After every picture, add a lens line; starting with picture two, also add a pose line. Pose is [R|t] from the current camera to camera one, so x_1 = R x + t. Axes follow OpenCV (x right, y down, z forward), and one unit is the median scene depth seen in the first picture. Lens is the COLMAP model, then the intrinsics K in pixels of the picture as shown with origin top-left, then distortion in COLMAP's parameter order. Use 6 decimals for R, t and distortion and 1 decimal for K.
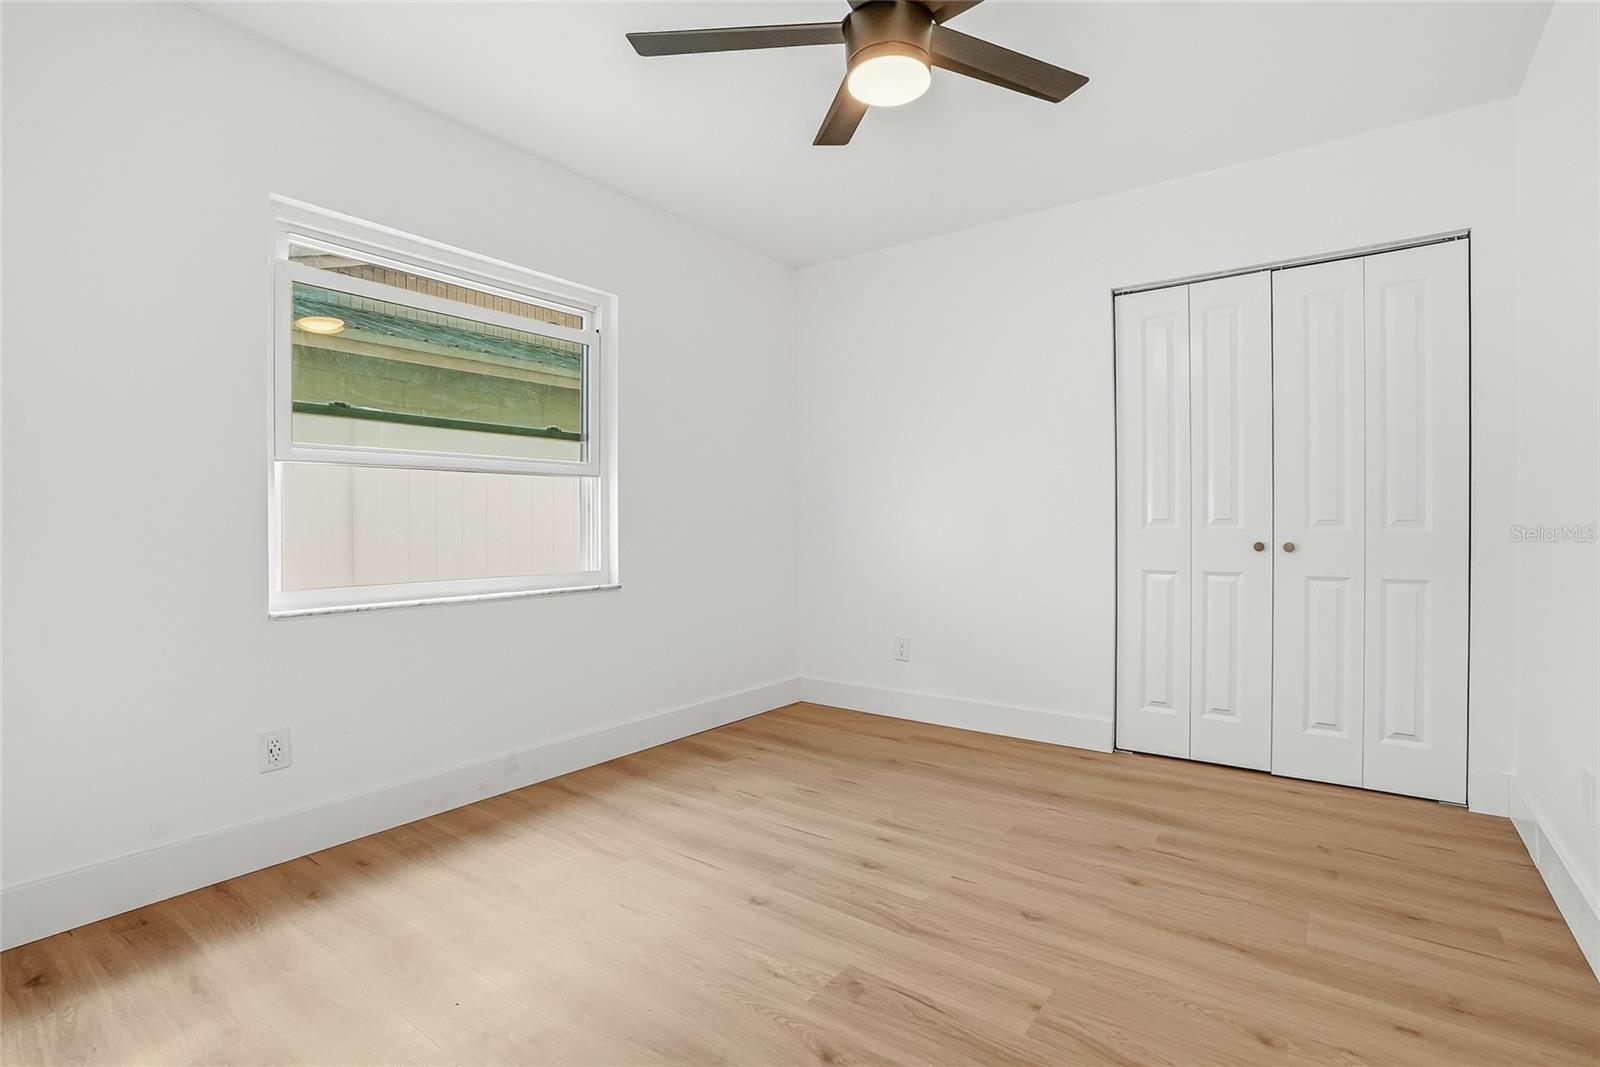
lens RADIAL K [[758.9, 0, 815.9], [0, 758.9, 521.1], [0, 0, 1]] dist [-0.056171, 0.029645]
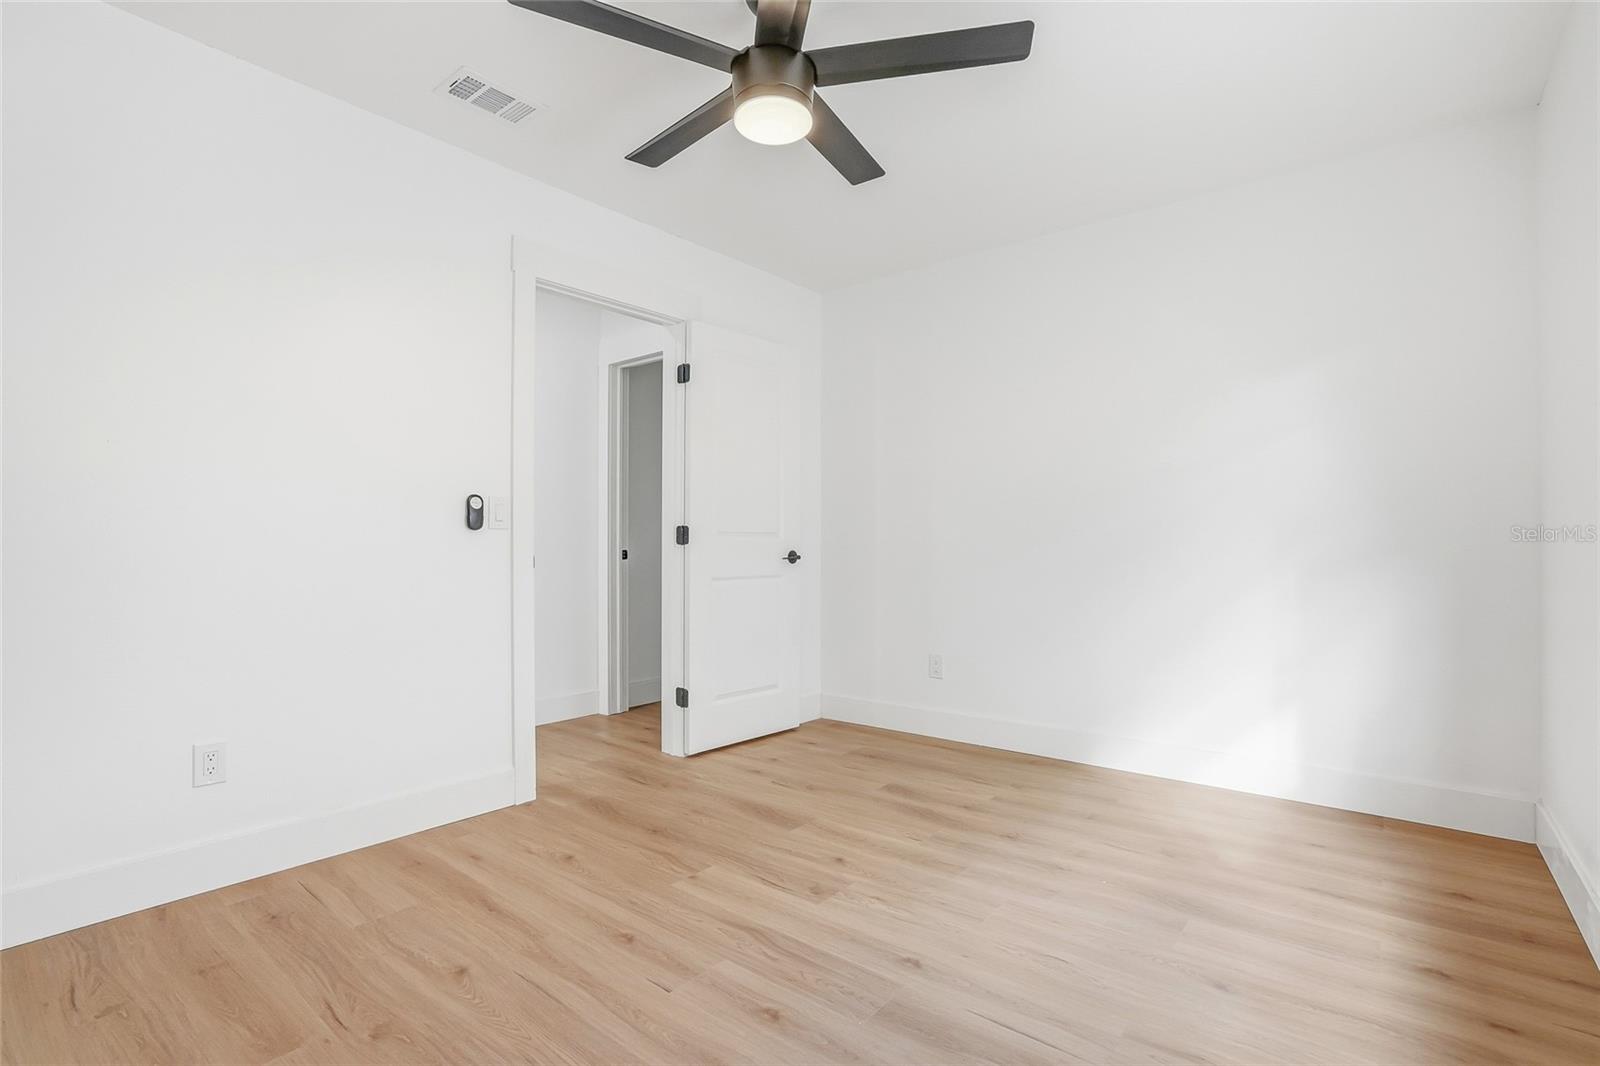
lens RADIAL K [[748.8, 0, 794.0], [0, 748.8, 536.8], [0, 0, 1]] dist [-0.054247, 0.018147]
pose [[-0.997054, 0.005677, 0.076495, -0.009363], [0.005226, 0.999968, -0.006099, 0.007645], [-0.076527, -0.005681, -0.997051, 1.993642]]
